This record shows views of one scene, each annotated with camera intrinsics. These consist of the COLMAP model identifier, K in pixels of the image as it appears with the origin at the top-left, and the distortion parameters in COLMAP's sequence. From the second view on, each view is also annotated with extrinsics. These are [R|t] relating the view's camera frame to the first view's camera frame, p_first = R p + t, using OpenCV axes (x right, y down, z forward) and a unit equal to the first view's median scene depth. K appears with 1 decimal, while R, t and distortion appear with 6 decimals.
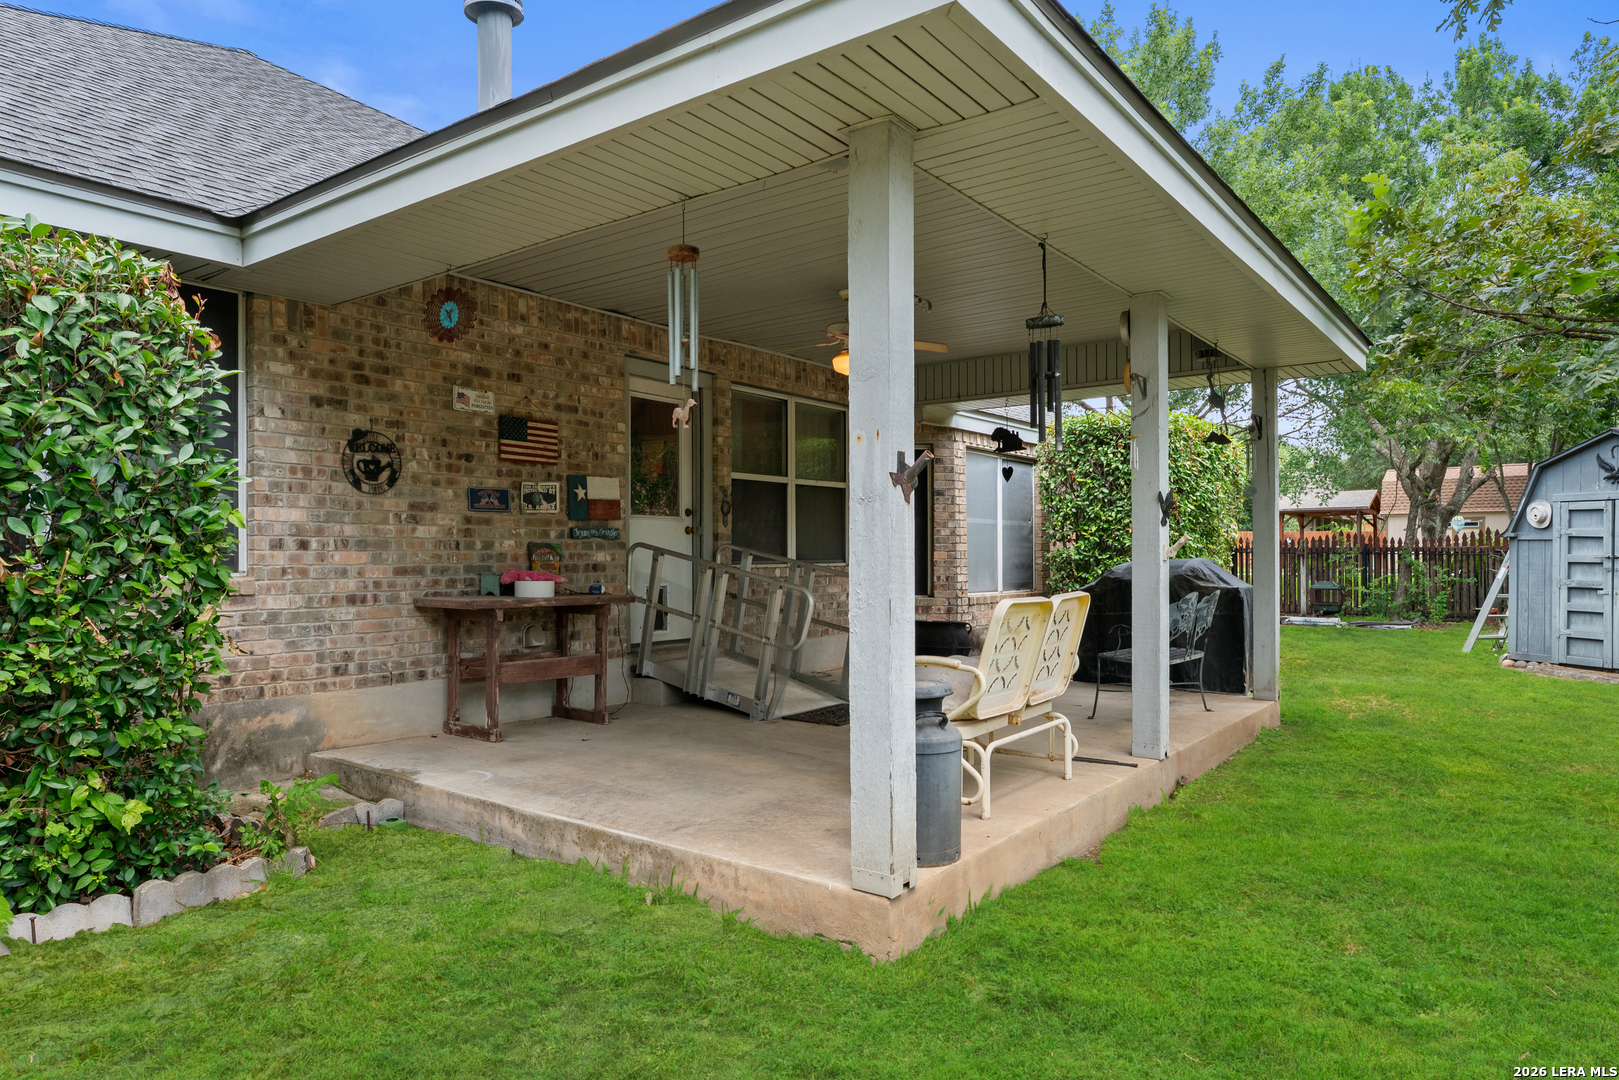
lens RADIAL K [[997.2, 0, 805.2], [0, 997.2, 553.7], [0, 0, 1]] dist [0.000031, -0.002339]
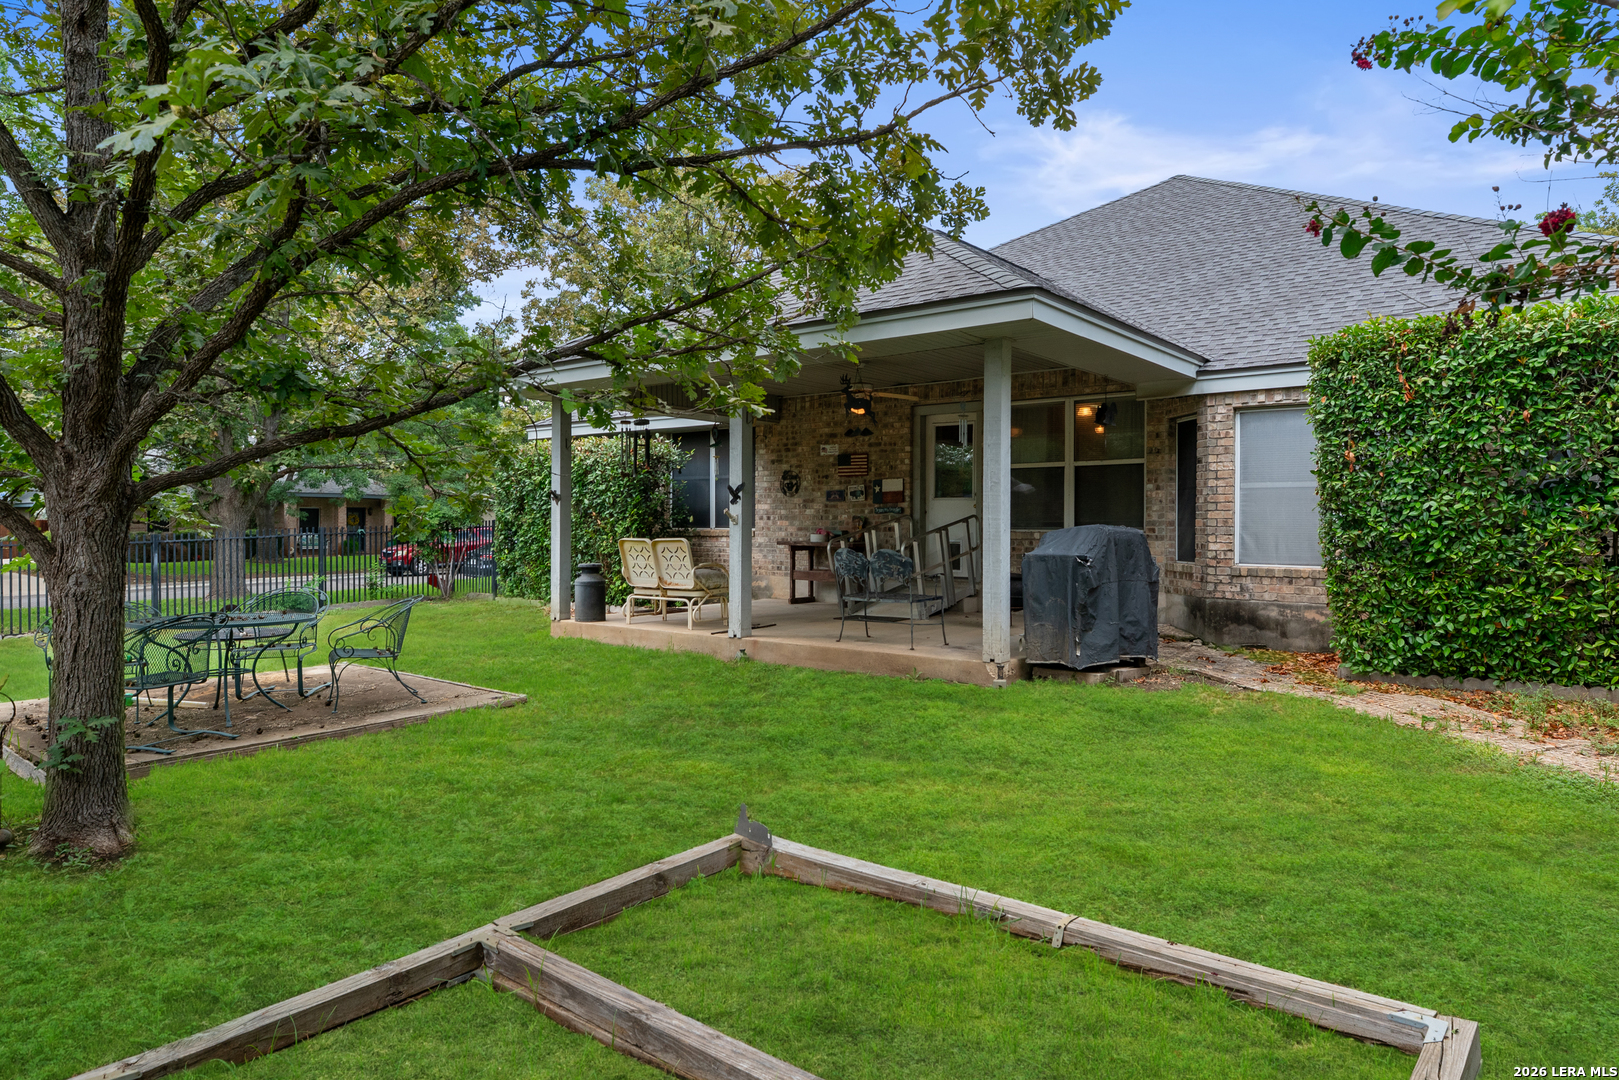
lens RADIAL K [[997.2, 0, 805.2], [0, 997.2, 553.7], [0, 0, 1]] dist [0.000031, -0.002339]
pose [[-0.017350, 0.029144, -0.999425, 1.849777], [-0.002859, 0.999570, 0.029198, 0.006827], [0.999845, 0.003364, -0.017259, 1.008550]]
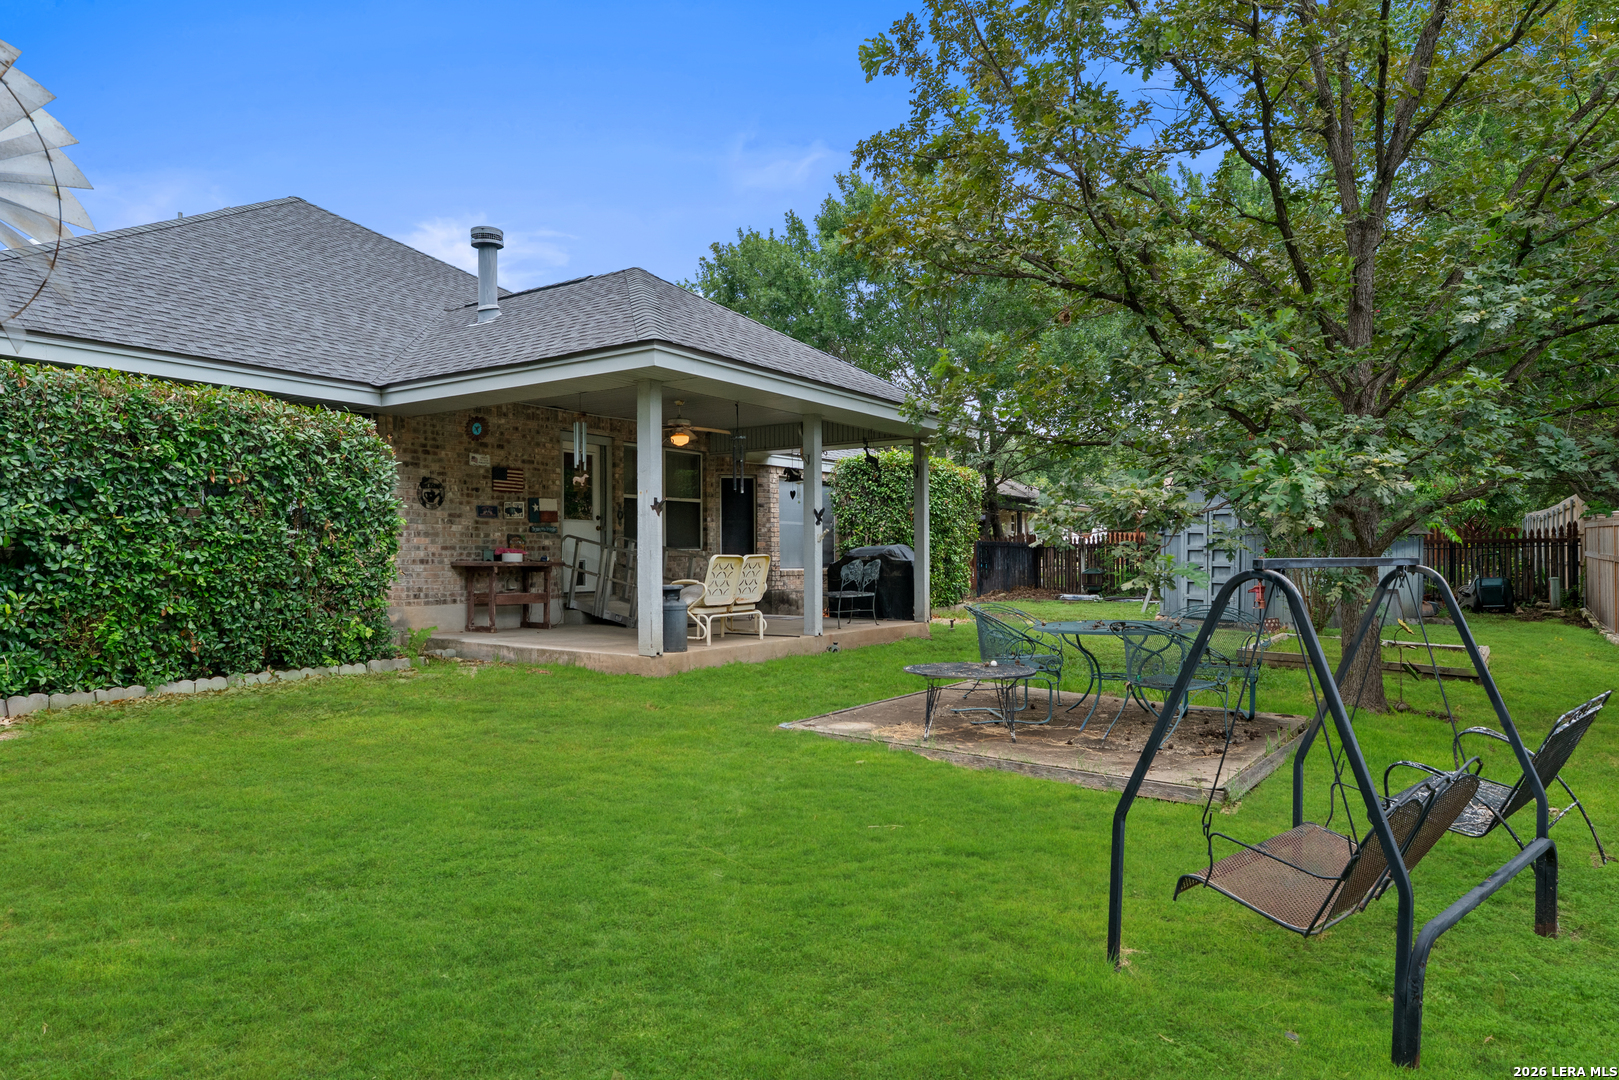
lens RADIAL K [[997.2, 0, 805.2], [0, 997.2, 553.7], [0, 0, 1]] dist [0.000031, -0.002339]
pose [[0.998661, -0.001134, 0.051710, 0.198489], [0.001266, 0.999996, -0.002538, 0.033415], [-0.051707, 0.002600, 0.998659, -0.971075]]
